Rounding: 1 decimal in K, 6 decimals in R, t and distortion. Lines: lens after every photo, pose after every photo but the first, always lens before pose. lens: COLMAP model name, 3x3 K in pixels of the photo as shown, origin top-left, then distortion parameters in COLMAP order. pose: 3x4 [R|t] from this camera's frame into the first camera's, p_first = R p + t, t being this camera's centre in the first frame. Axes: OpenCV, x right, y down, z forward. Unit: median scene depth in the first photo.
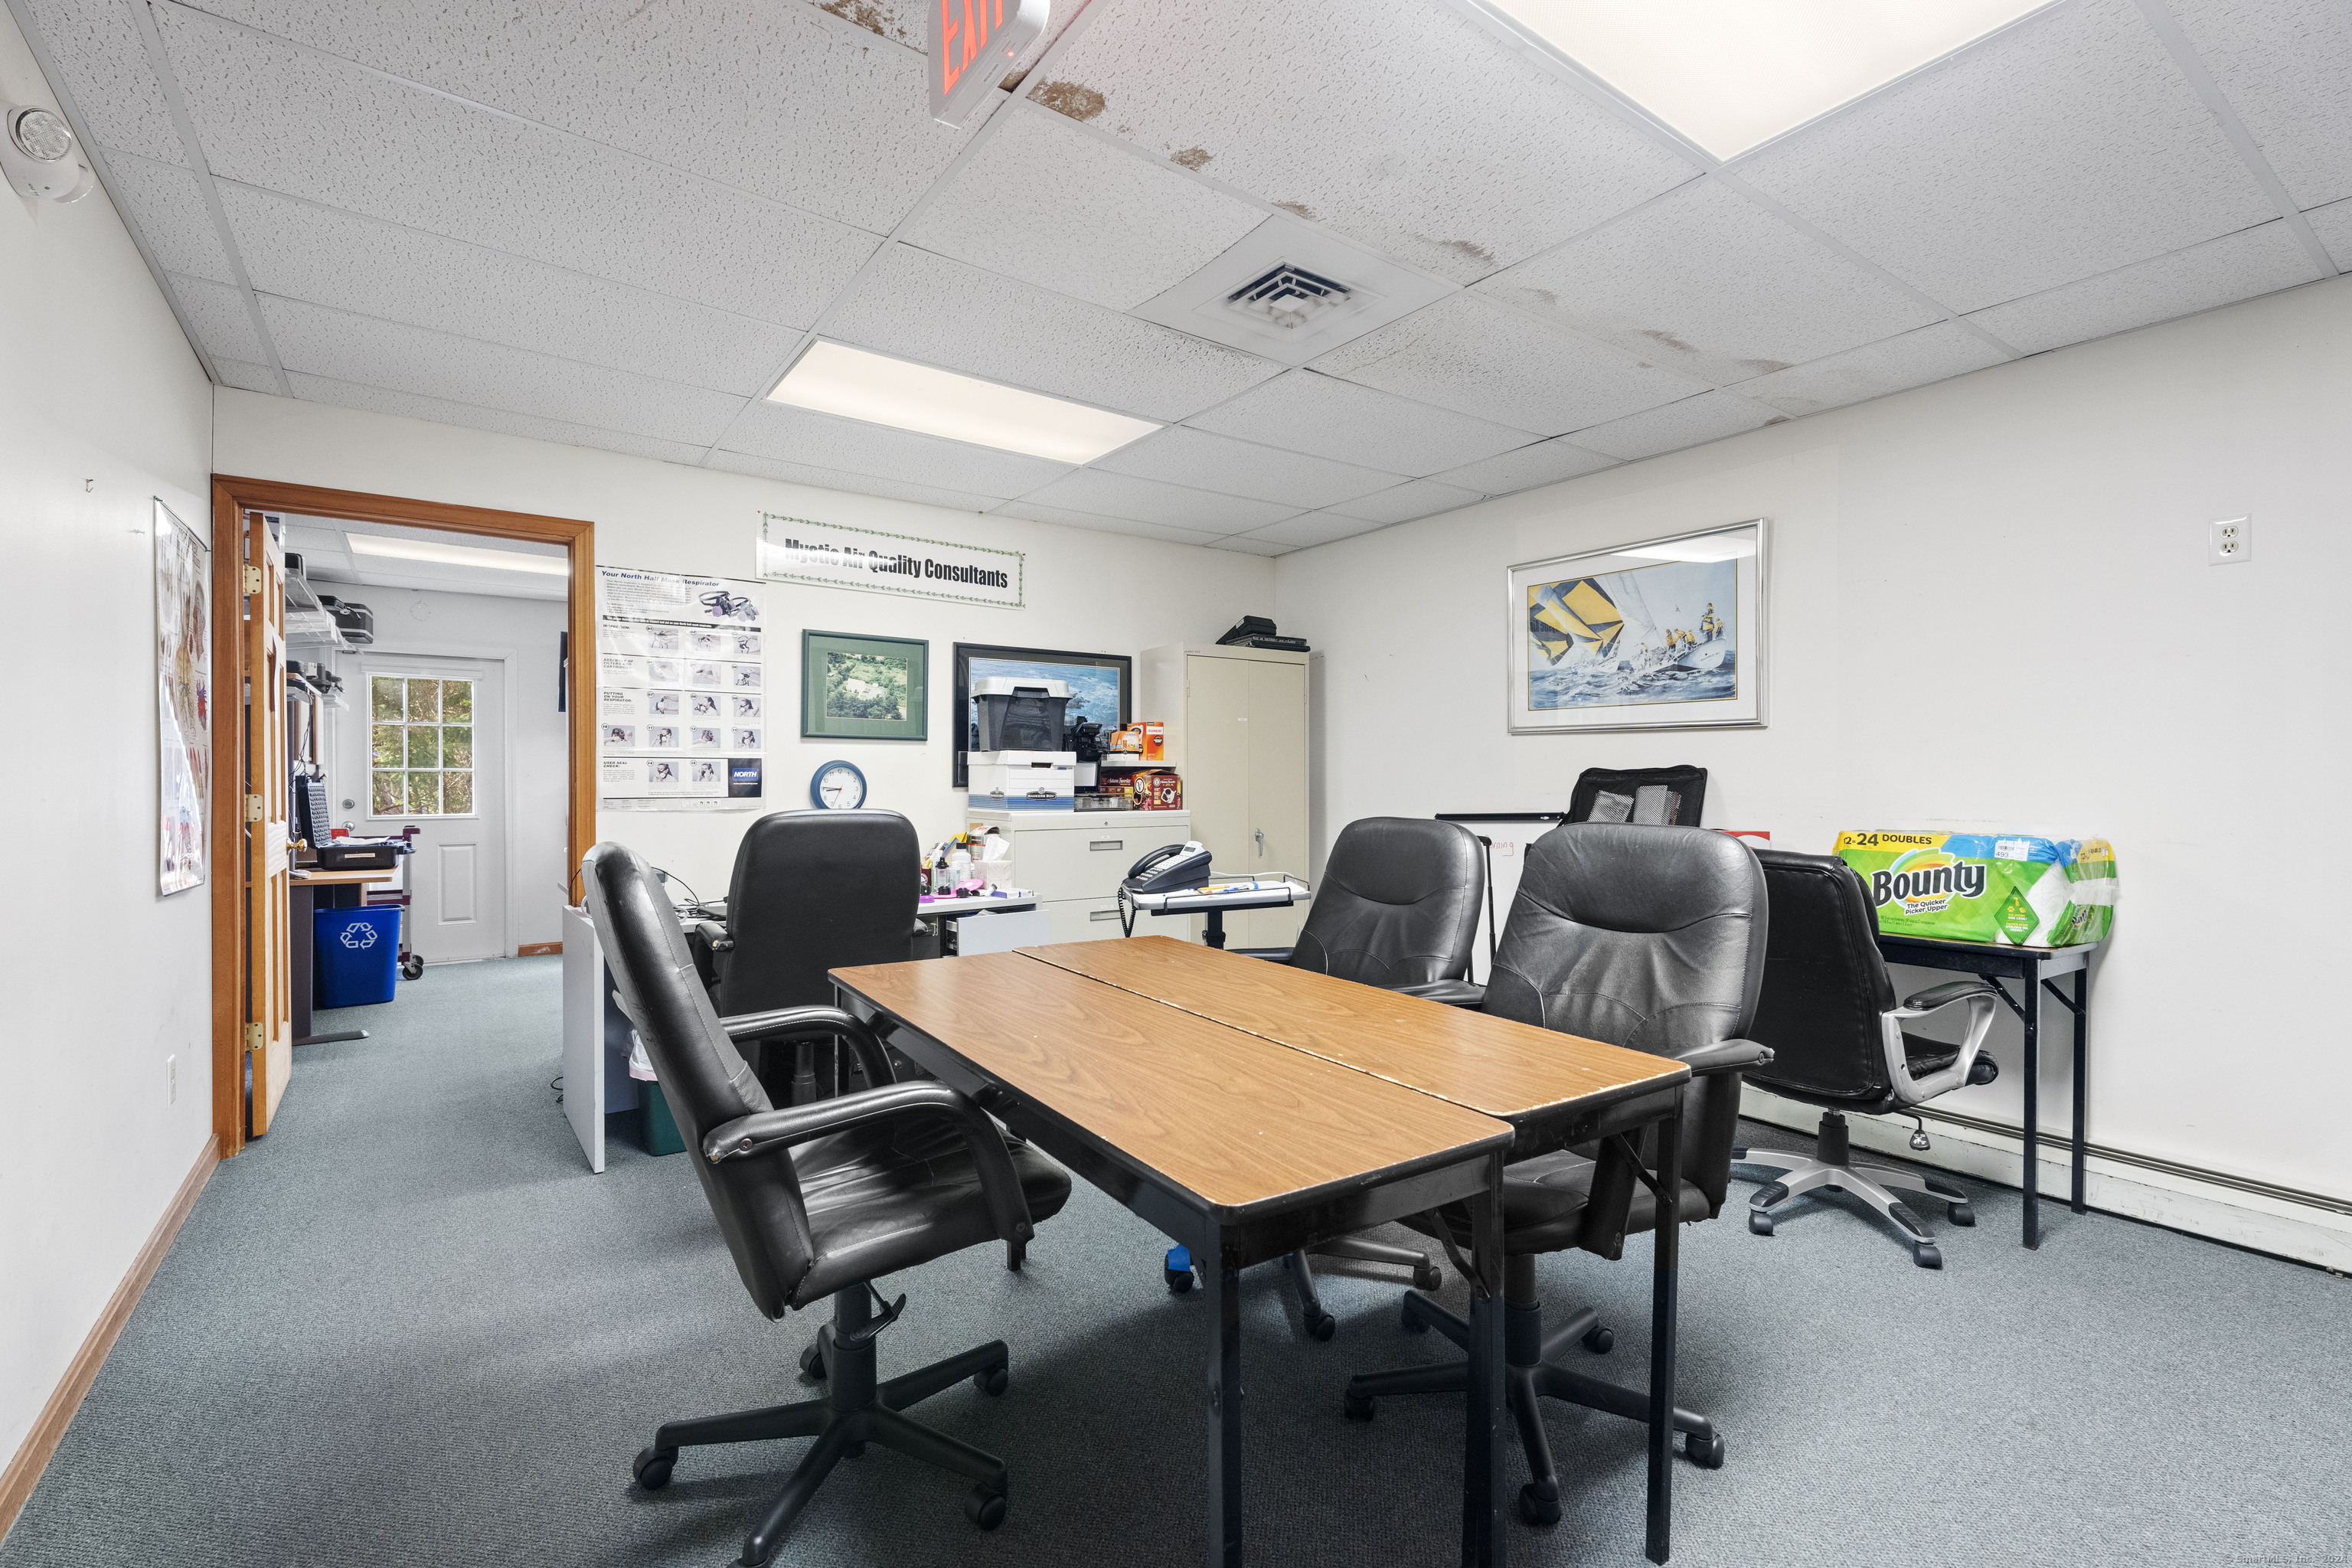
lens RADIAL K [[1034.8, 0, 1159.6], [0, 1034.8, 775.0], [0, 0, 1]] dist [0.001700, -0.009683]
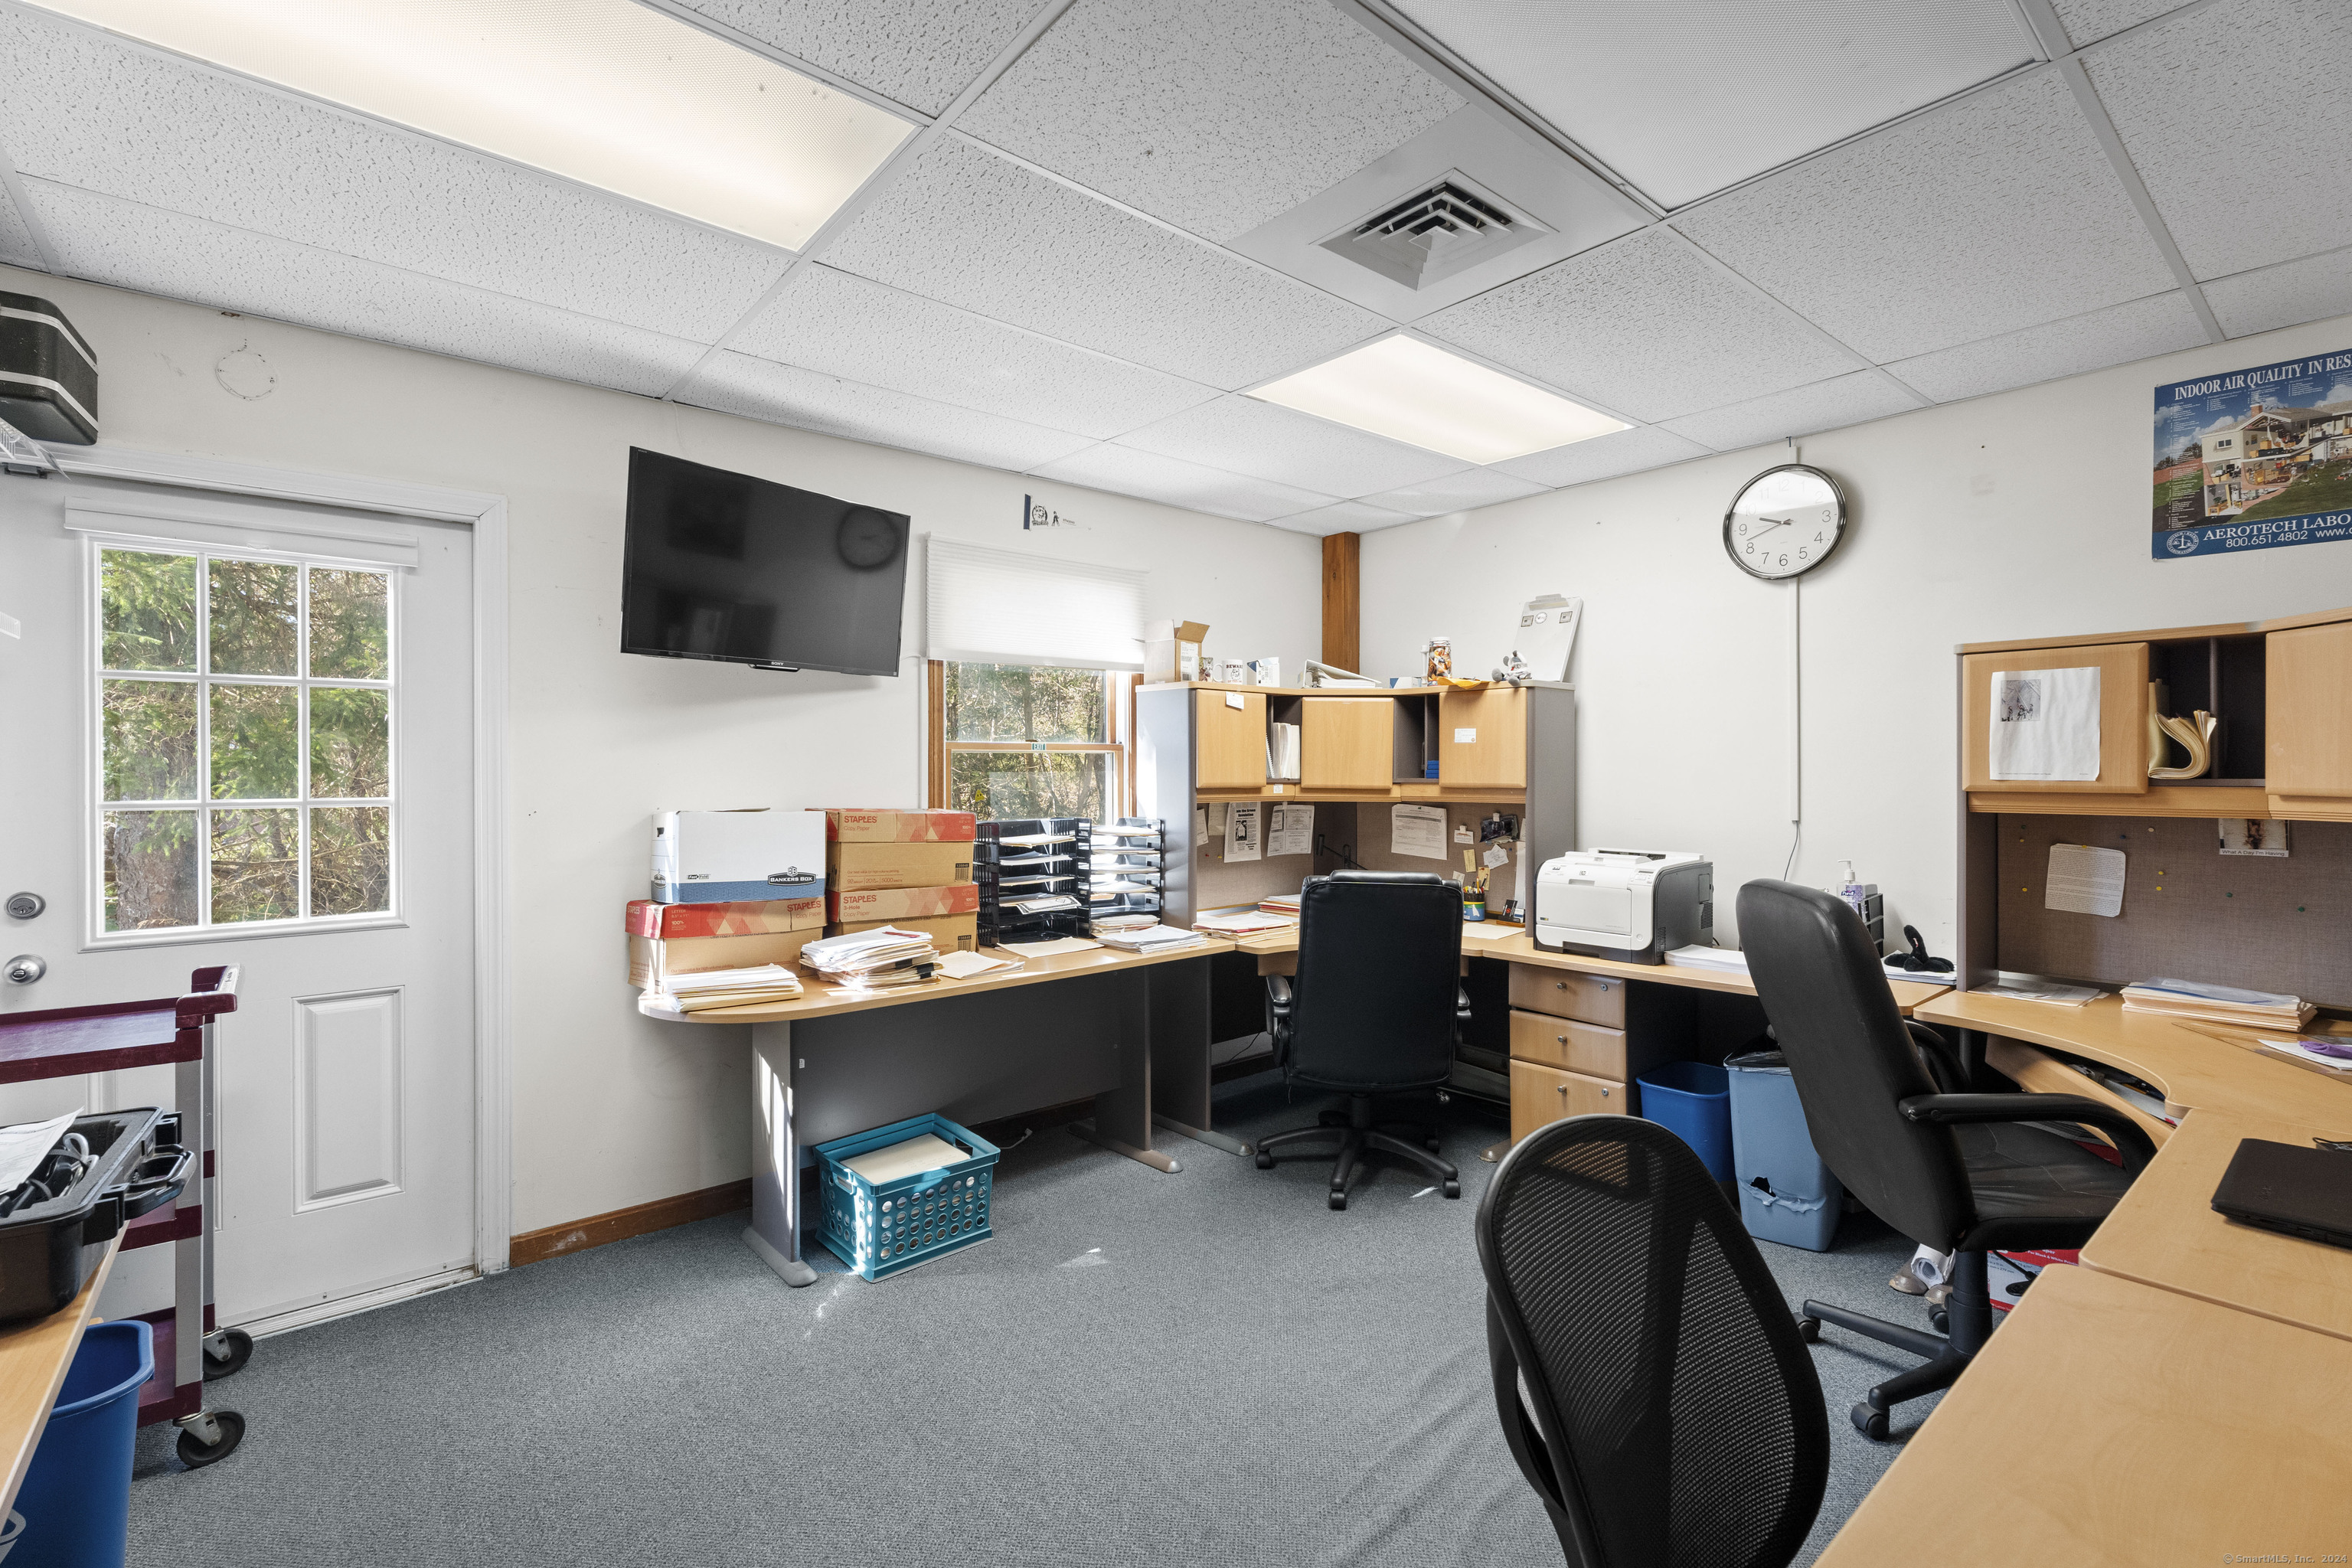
lens RADIAL K [[948.9, 0, 1176.0], [0, 948.9, 784.0], [0, 0, 1]] dist [-0.000006, -0.008018]
pose [[0.990430, 0.006679, 0.137851, -0.131439], [-0.006100, 0.999971, -0.004624, -0.004212], [-0.137878, 0.003739, 0.990442, 0.188755]]
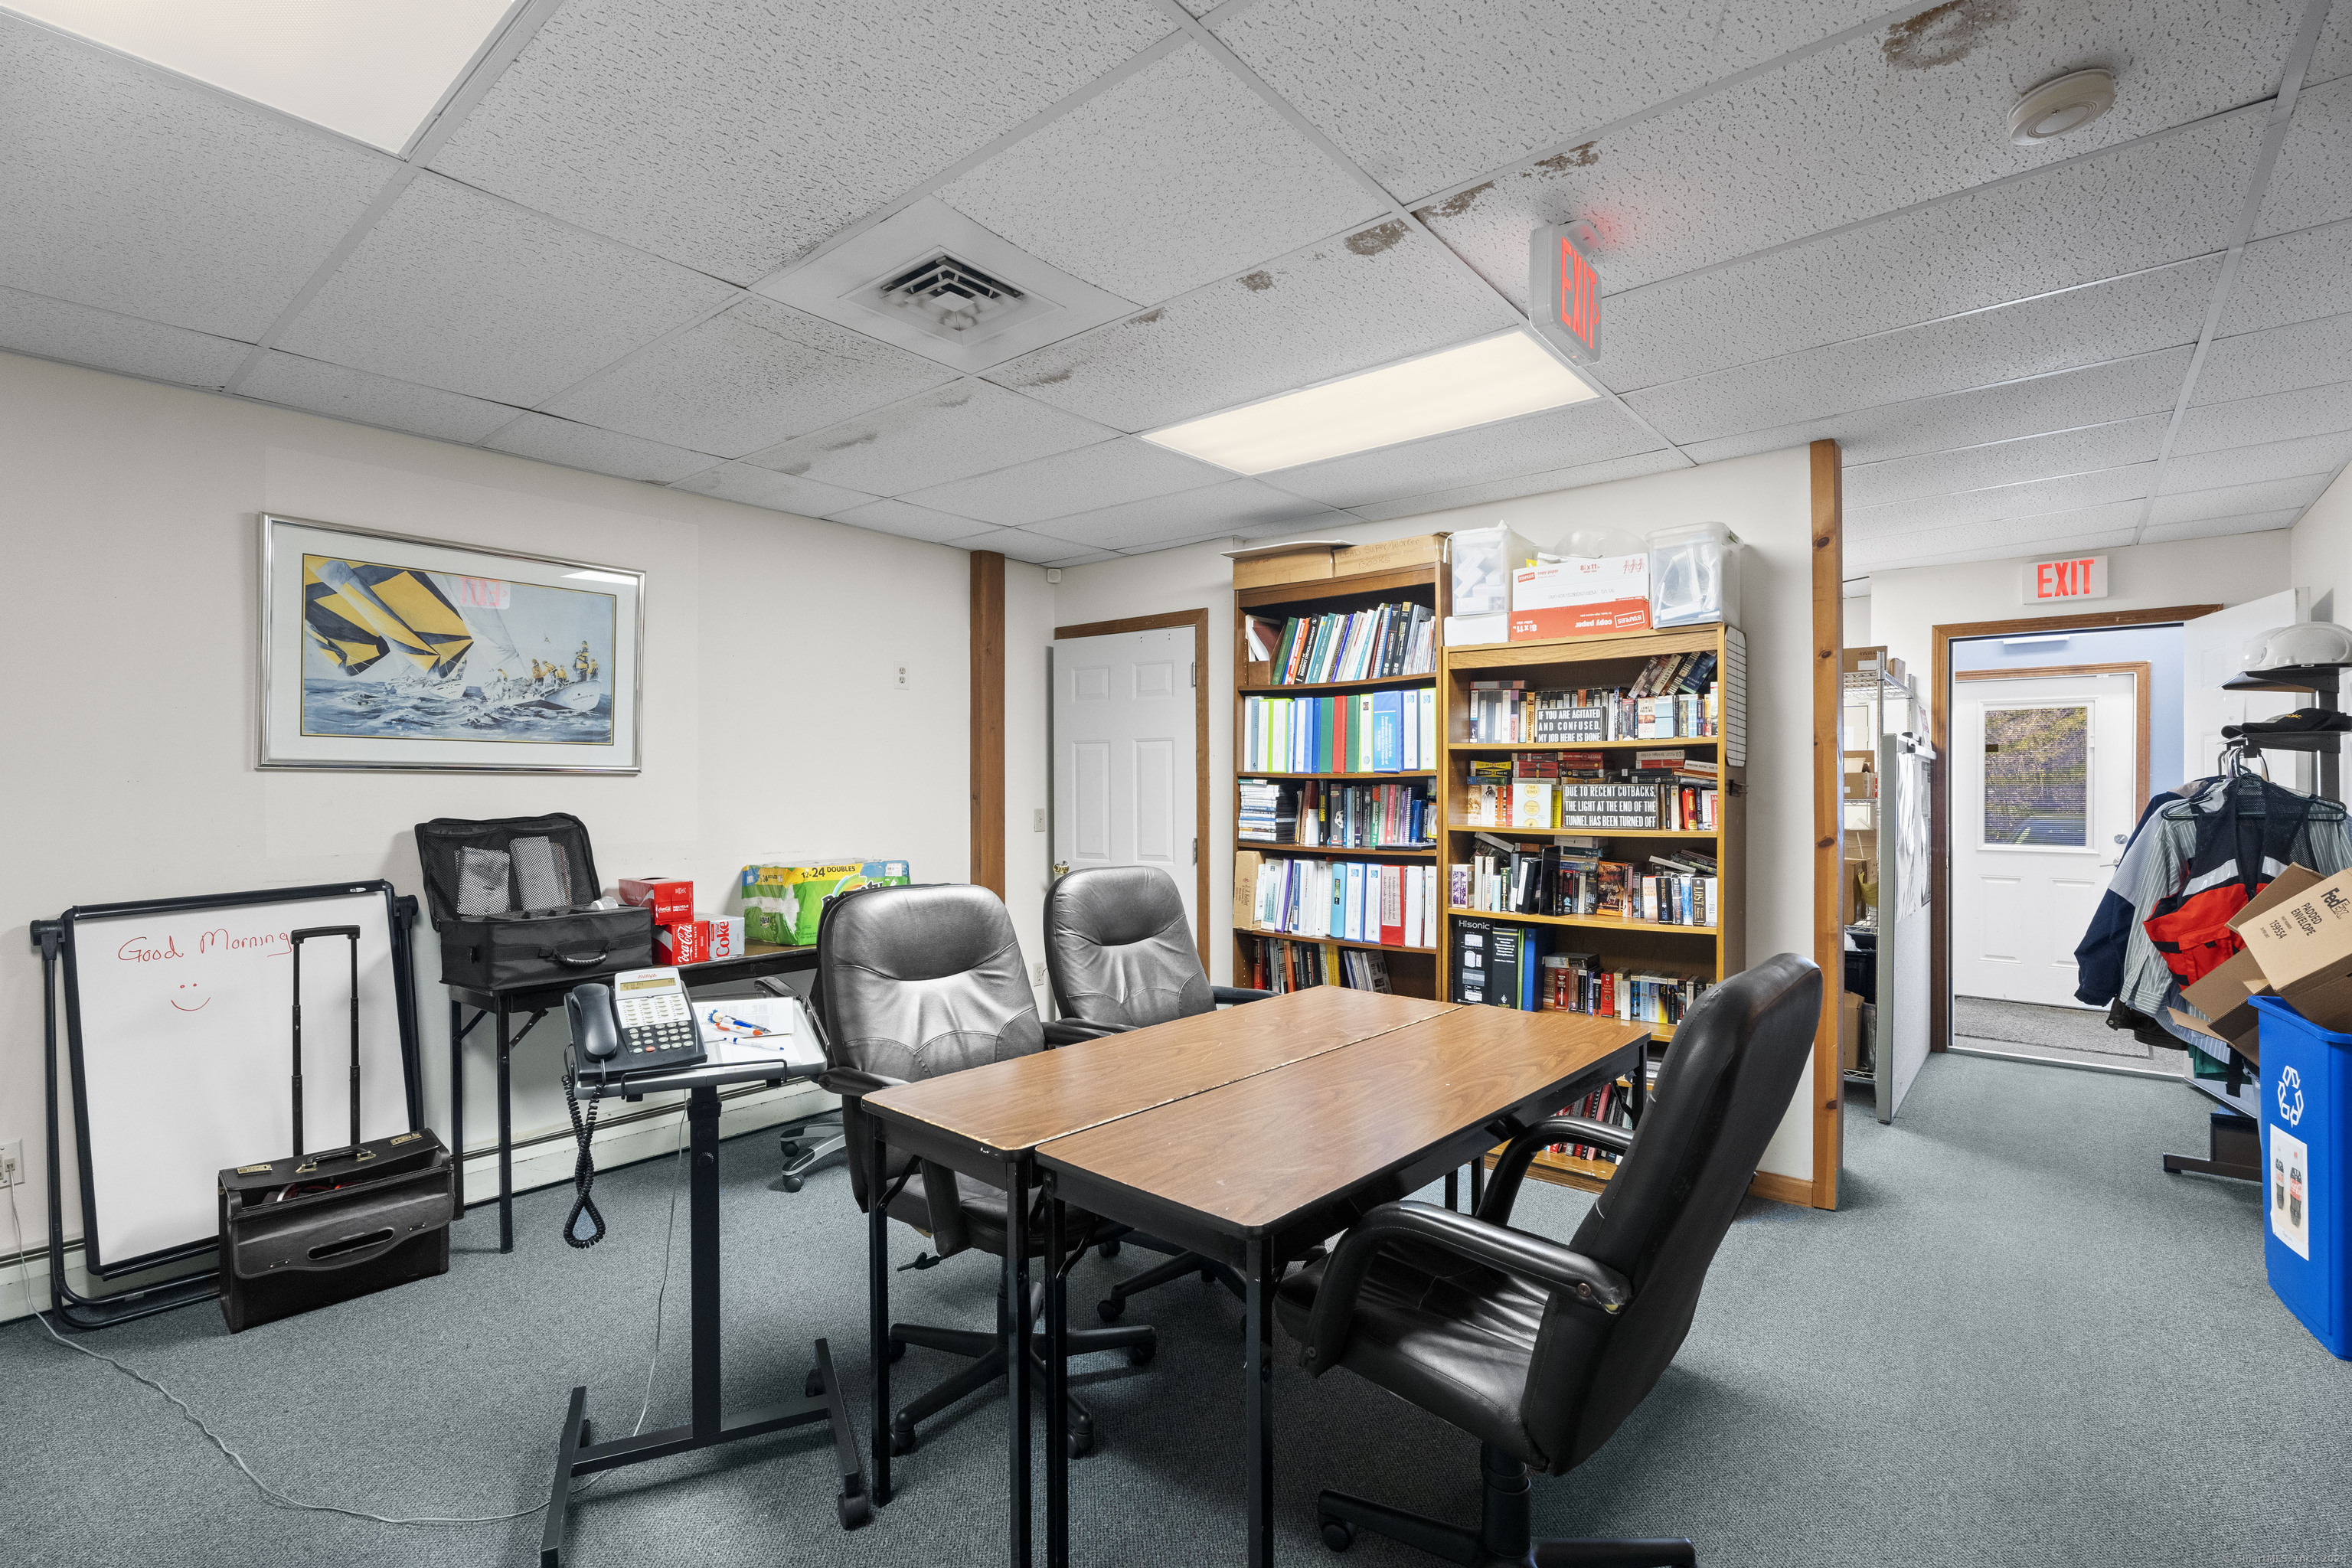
lens RADIAL K [[1063.6, 0, 1176.0], [0, 1063.6, 784.0], [0, 0, 1]] dist [-0.000947, -0.000094]
pose [[-0.260148, -0.003907, 0.965561, -0.543744], [-0.003763, 0.999988, 0.003032, -0.040626], [-0.965561, -0.002845, -0.260160, 0.730056]]
